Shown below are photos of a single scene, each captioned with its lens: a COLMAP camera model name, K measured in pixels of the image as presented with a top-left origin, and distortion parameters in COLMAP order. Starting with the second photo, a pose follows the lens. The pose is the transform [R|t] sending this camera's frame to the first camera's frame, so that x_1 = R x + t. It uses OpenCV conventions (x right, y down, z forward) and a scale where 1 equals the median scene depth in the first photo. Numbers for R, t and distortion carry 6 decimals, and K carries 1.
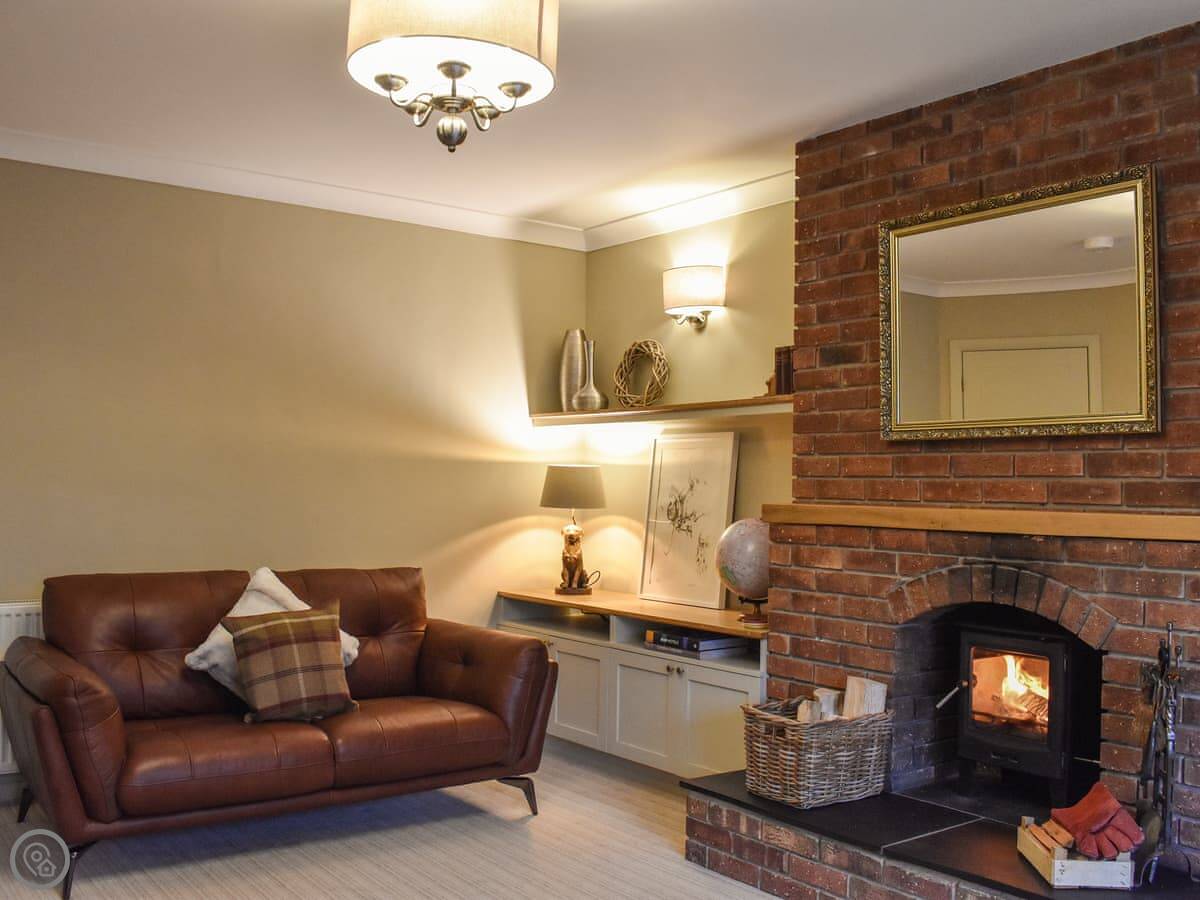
lens RADIAL K [[1105.6, 0, 600.0], [0, 1105.6, 450.0], [0, 0, 1]] dist [-0.076004, 0.000024]
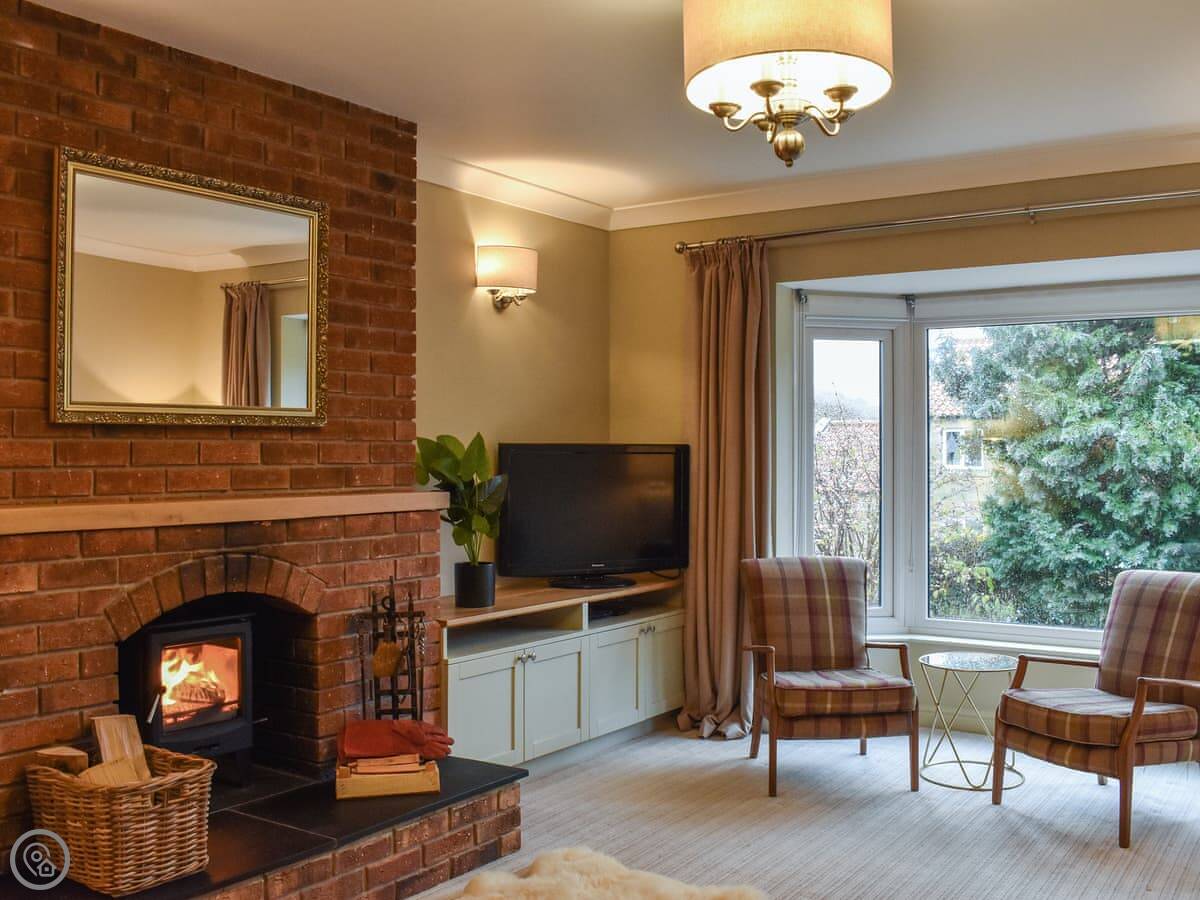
lens RADIAL K [[1105.6, 0, 600.0], [0, 1105.6, 450.0], [0, 0, 1]] dist [-0.076004, 0.000024]
pose [[-0.282555, -0.017244, 0.959096, -0.686471], [-0.038120, 0.999250, 0.006736, -0.009780], [-0.958494, -0.034657, -0.283000, 0.954759]]
